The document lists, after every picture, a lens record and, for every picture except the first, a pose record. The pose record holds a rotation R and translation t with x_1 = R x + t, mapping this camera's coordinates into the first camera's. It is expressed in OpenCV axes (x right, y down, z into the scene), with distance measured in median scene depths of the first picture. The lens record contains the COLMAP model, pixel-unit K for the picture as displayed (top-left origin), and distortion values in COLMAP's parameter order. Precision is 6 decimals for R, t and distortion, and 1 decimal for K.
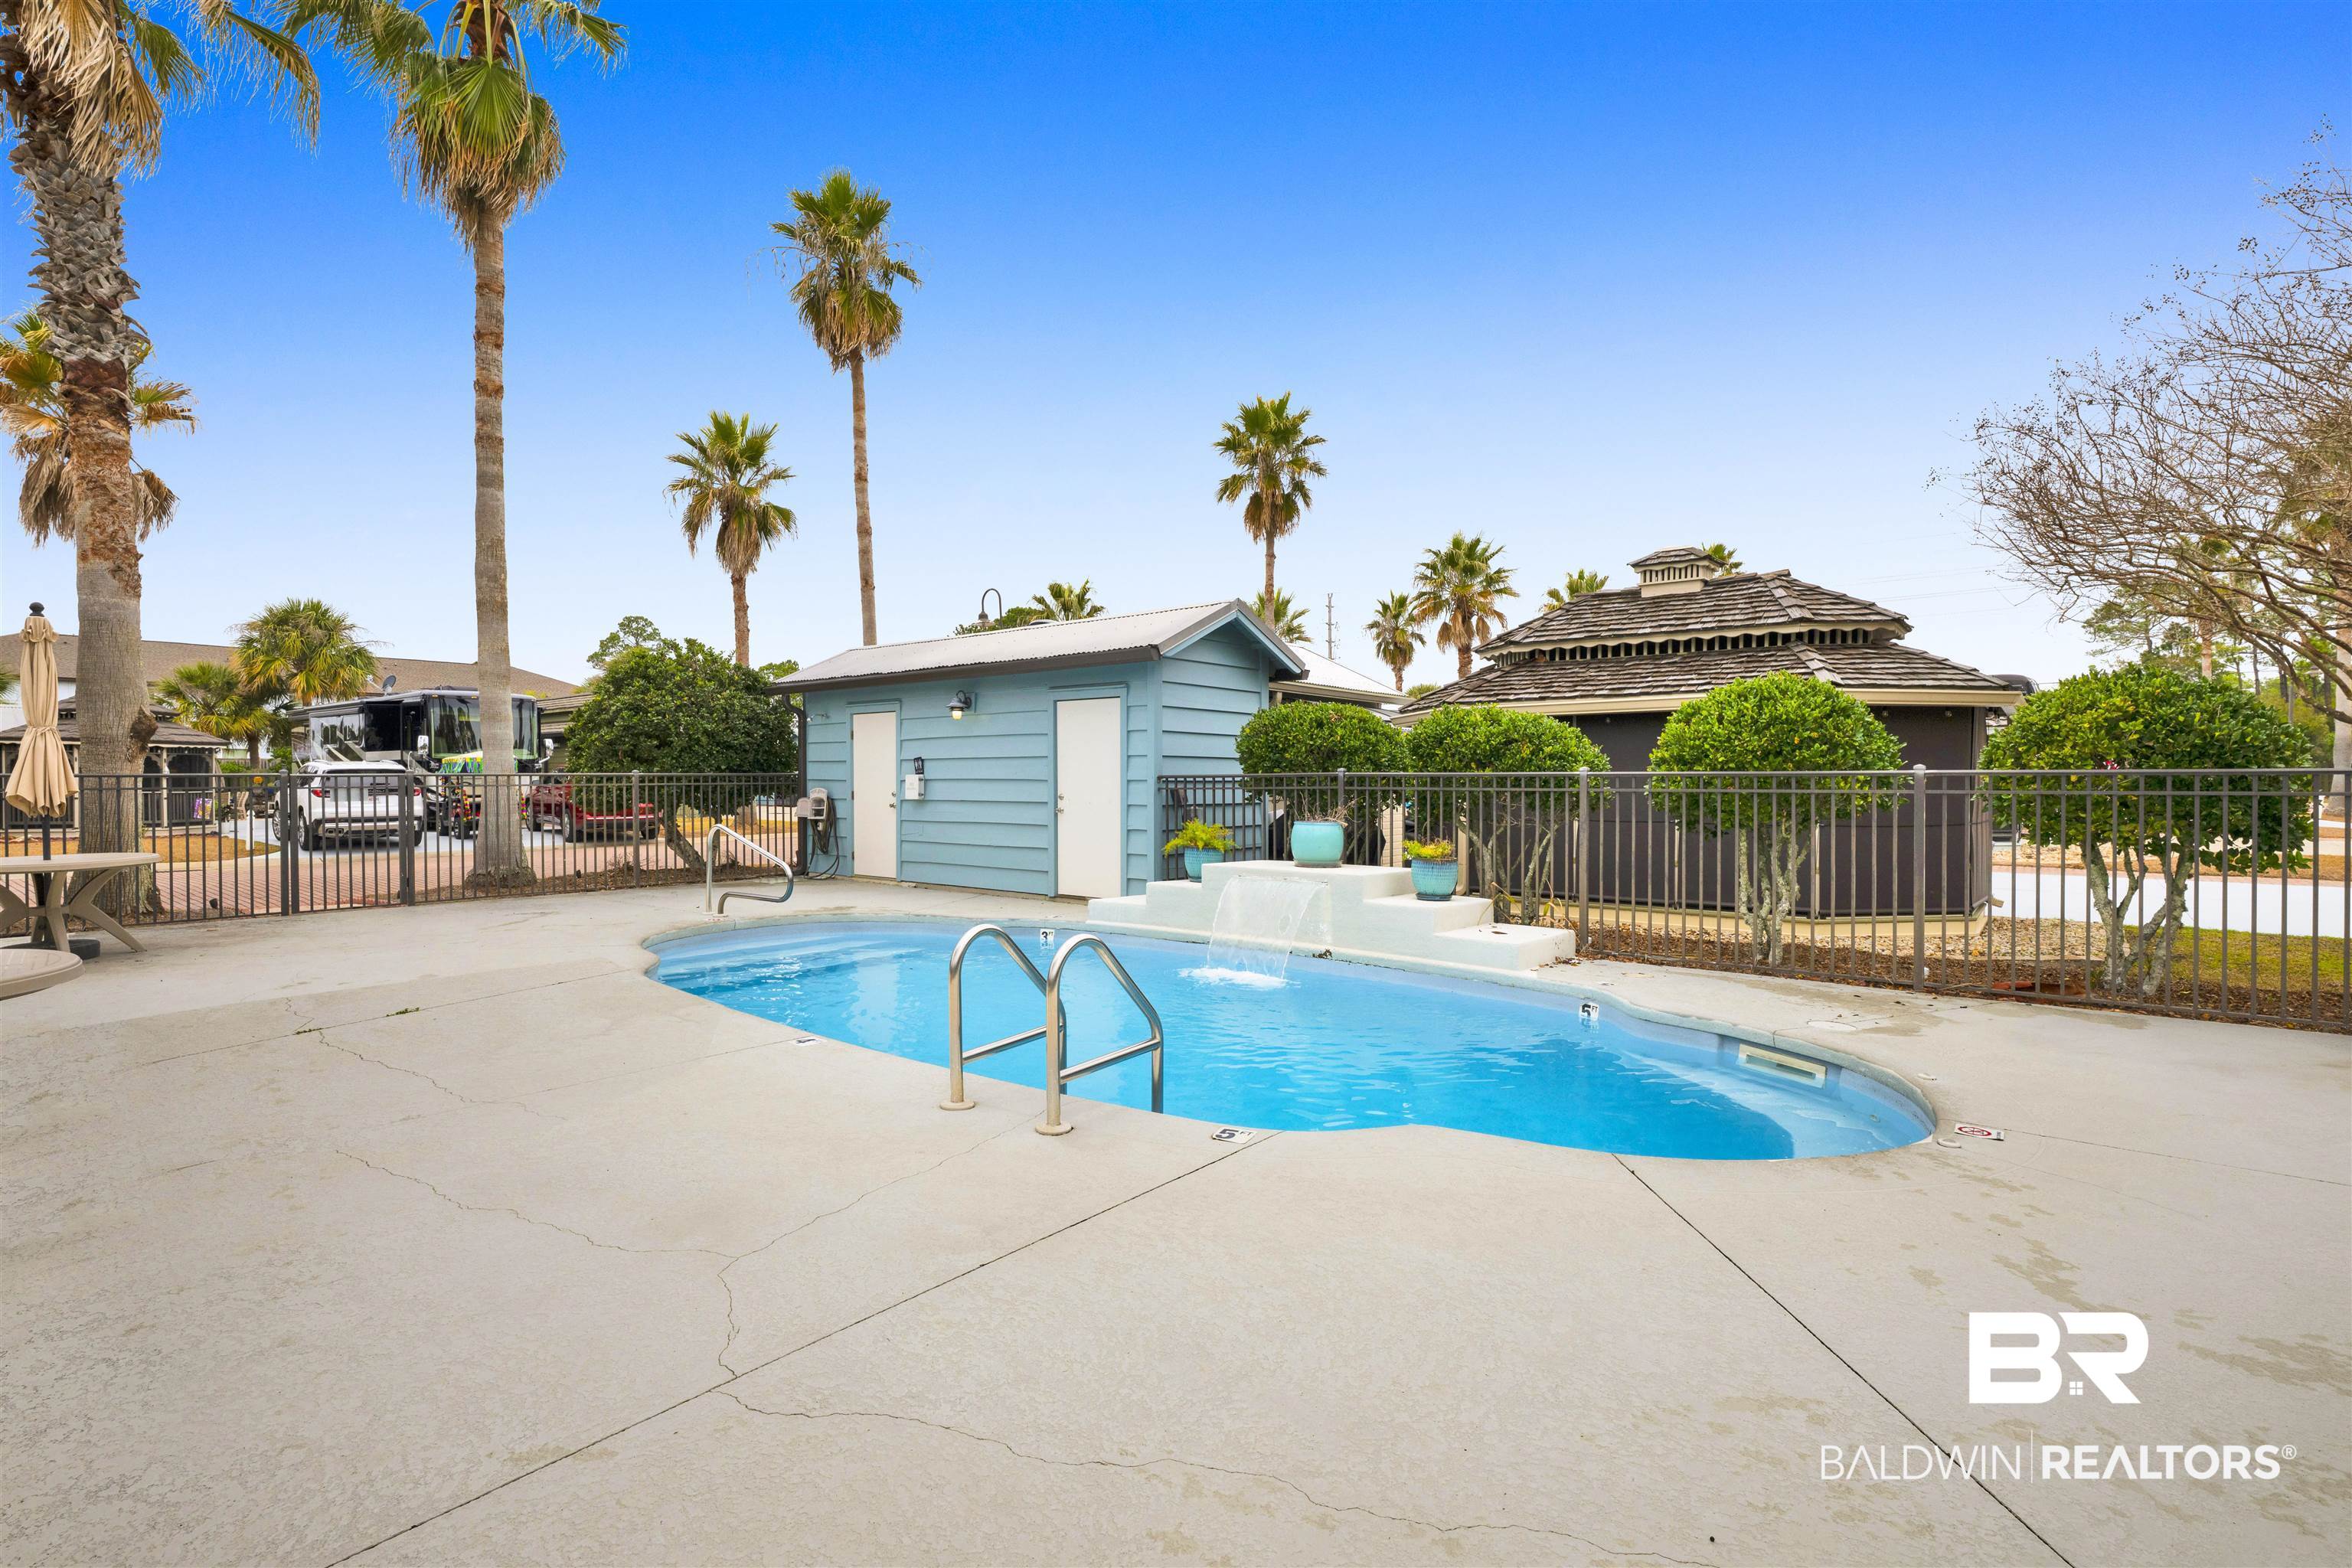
lens RADIAL K [[1104.8, 0, 1213.1], [0, 1104.8, 784.8], [0, 0, 1]] dist [-0.002484, 0.000291]
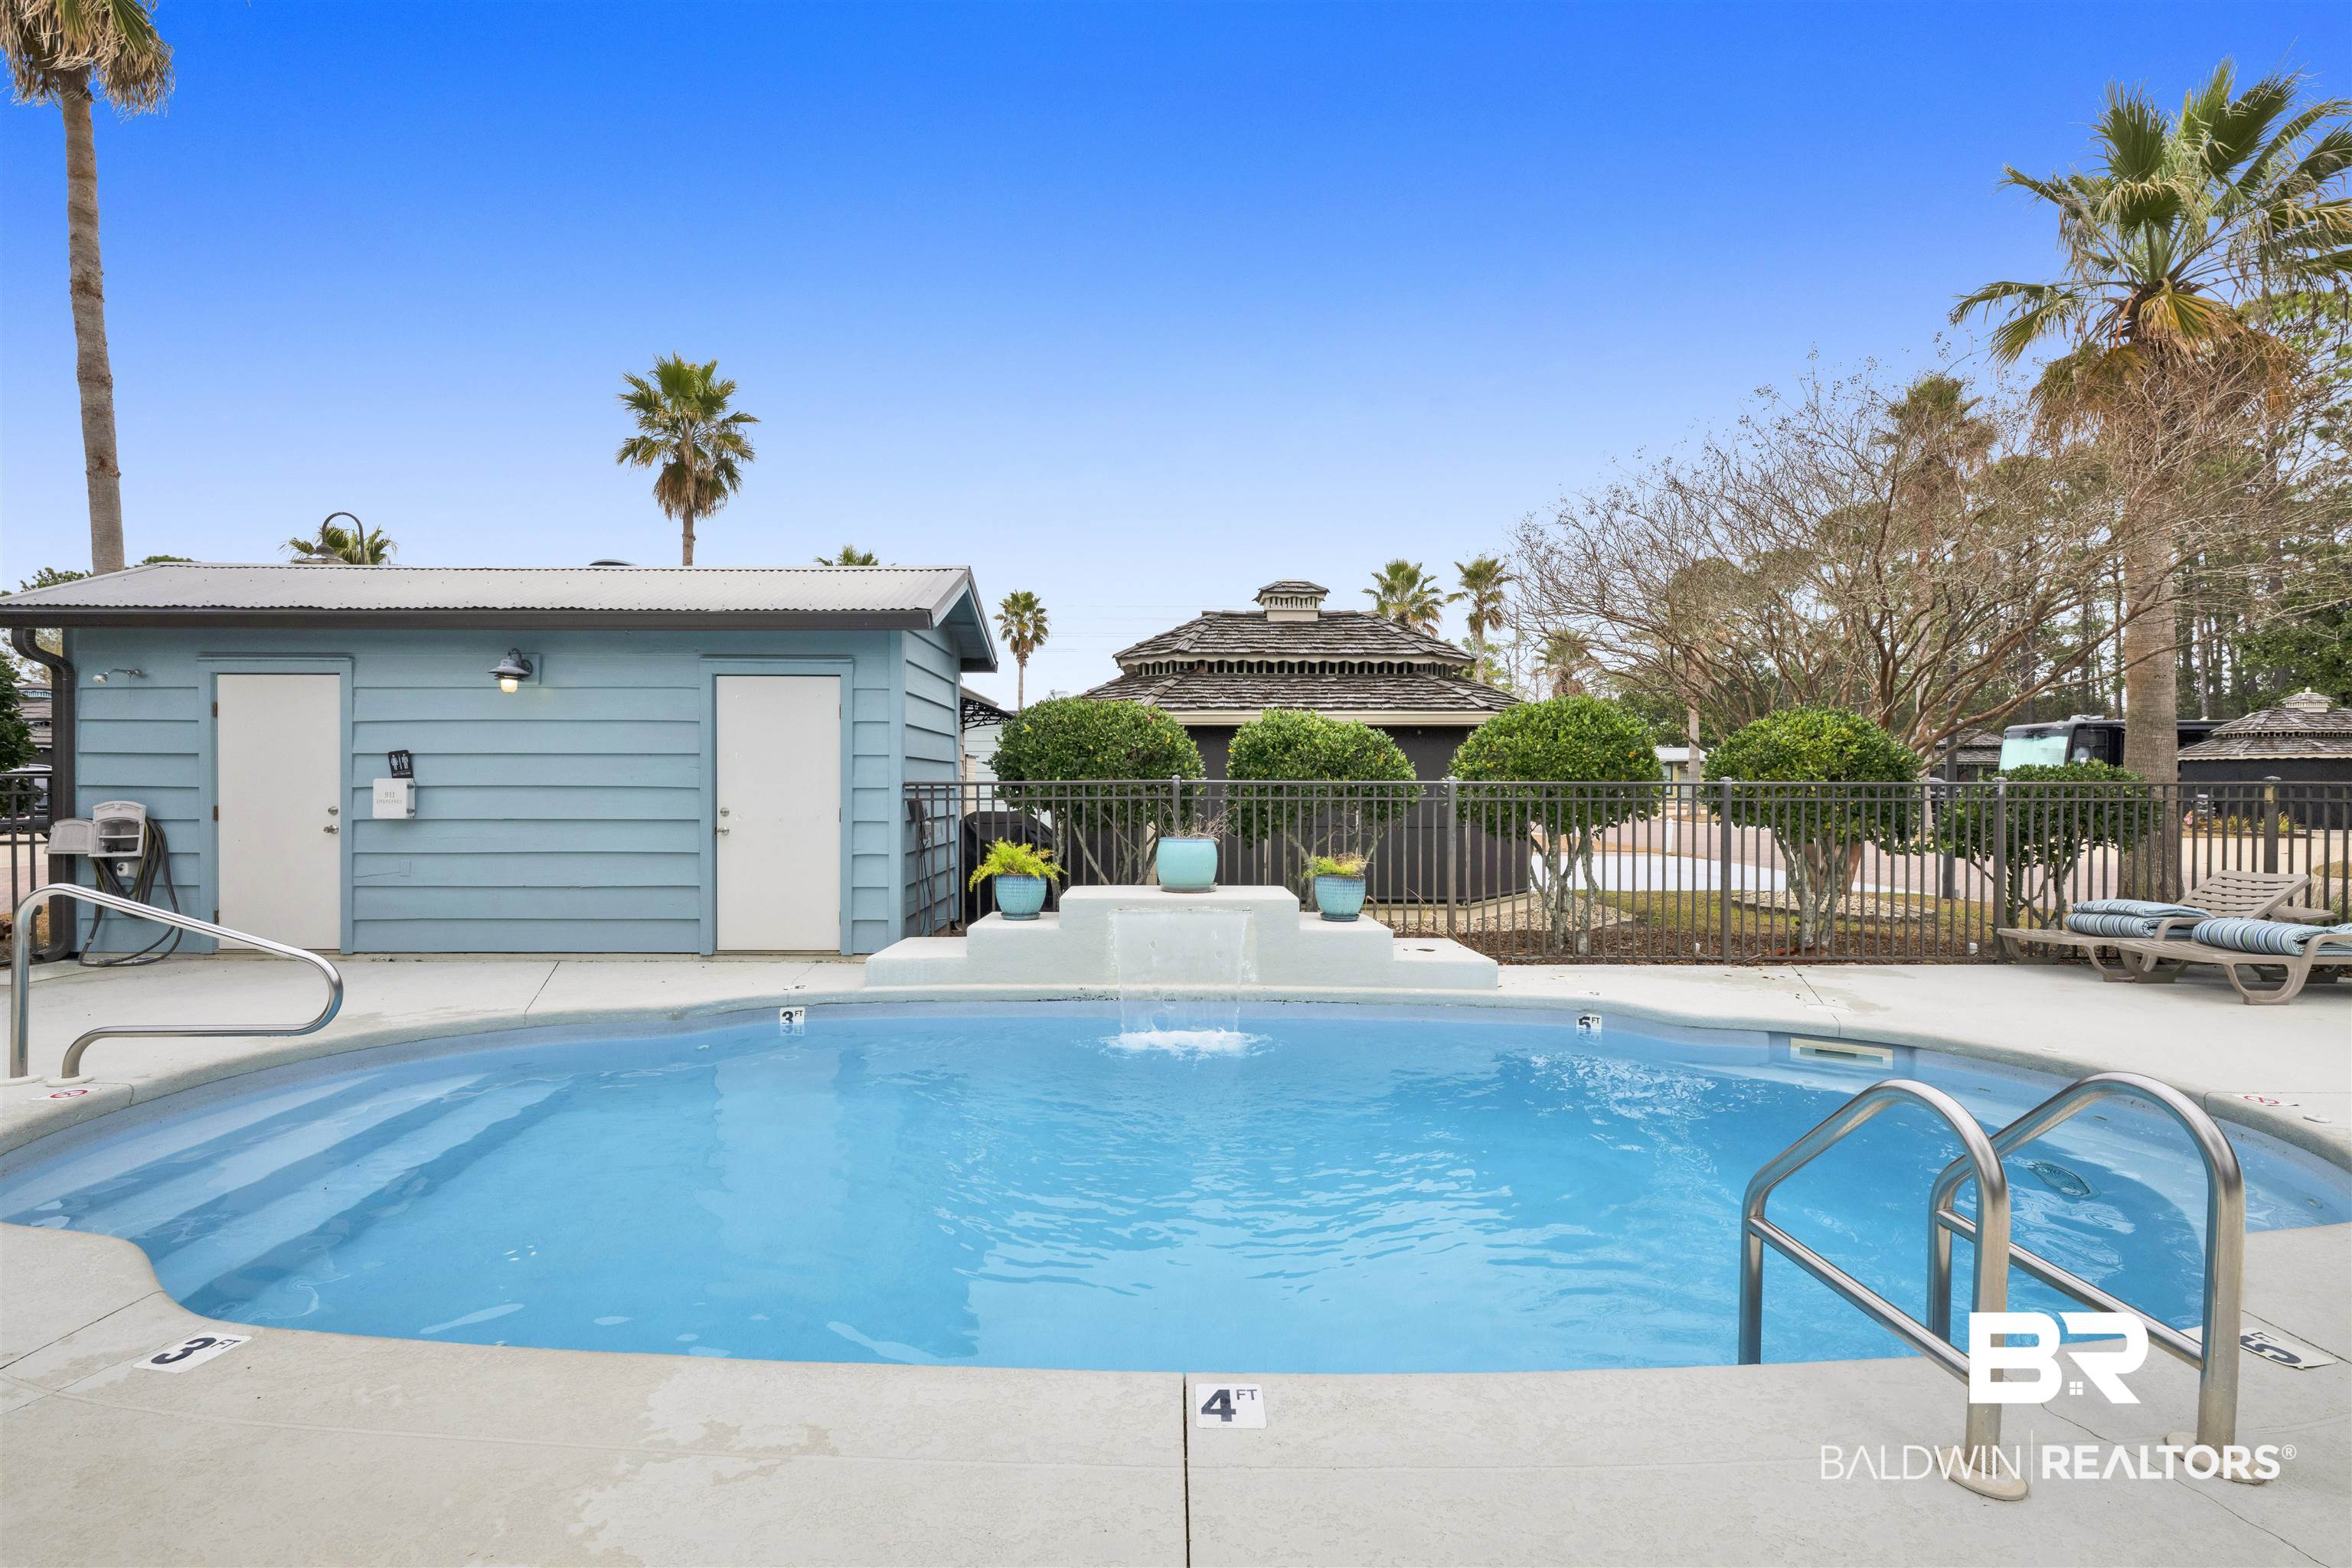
lens RADIAL K [[949.7, 0, 1170.3], [0, 949.7, 794.3], [0, 0, 1]] dist [-0.004521, 0.000340]
pose [[0.776123, -0.003700, 0.630570, -0.278474], [0.000925, 0.999988, 0.004730, -0.002576], [-0.630580, -0.003088, 0.776118, 0.330554]]
